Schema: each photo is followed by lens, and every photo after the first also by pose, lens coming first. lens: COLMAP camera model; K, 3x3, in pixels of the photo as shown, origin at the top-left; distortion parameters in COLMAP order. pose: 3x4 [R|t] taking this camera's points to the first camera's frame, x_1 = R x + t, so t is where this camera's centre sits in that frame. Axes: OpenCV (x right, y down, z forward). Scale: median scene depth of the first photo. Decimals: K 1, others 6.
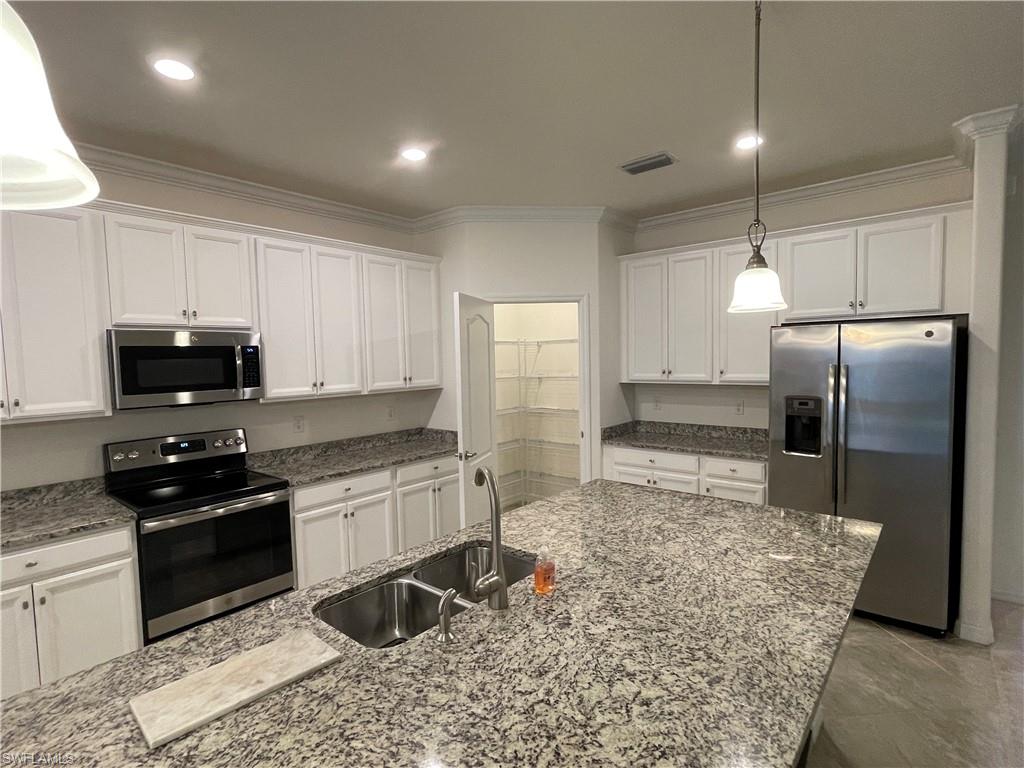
lens RADIAL K [[512.7, 0, 508.3], [0, 512.7, 387.5], [0, 0, 1]] dist [0.000397, -0.000798]
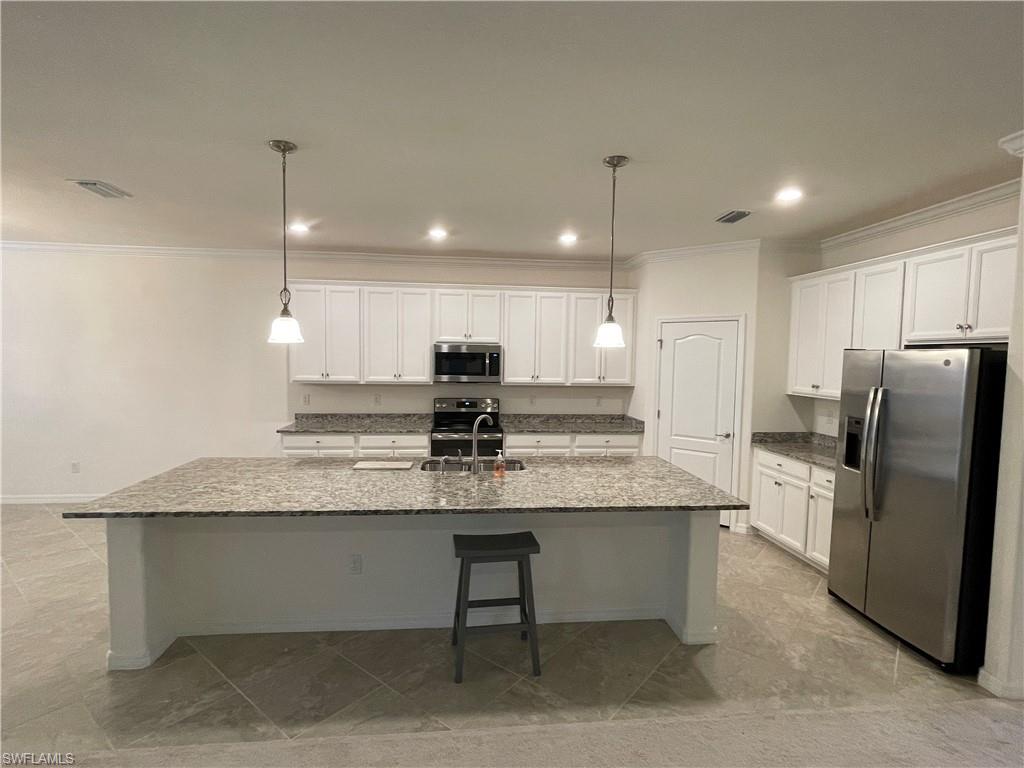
lens RADIAL K [[512.7, 0, 508.3], [0, 512.7, 387.5], [0, 0, 1]] dist [0.000397, -0.000798]
pose [[0.716877, 0.076630, -0.692975, 0.749201], [-0.073505, 0.996709, 0.034177, -0.023165], [0.693314, 0.026437, 0.720151, -0.257790]]
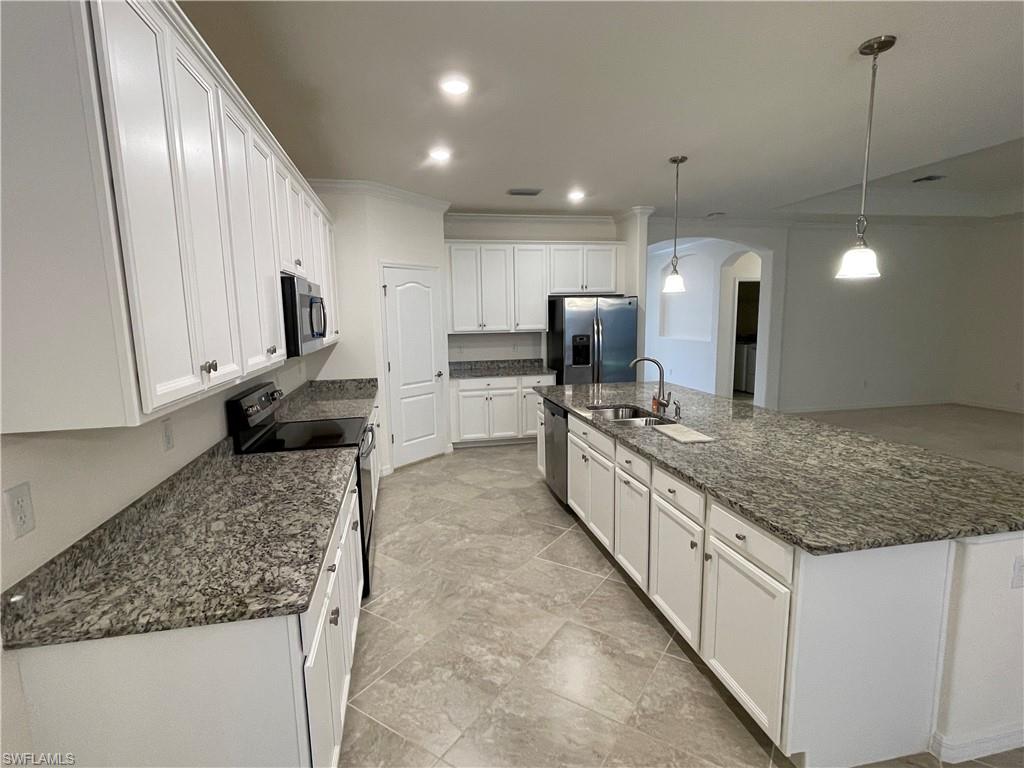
lens RADIAL K [[512.7, 0, 508.3], [0, 512.7, 387.5], [0, 0, 1]] dist [0.000397, -0.000798]
pose [[0.625915, -0.101901, 0.773205, -1.021913], [0.052933, 0.994692, 0.088241, 0.027877], [-0.778093, -0.014303, 0.627986, 0.019588]]
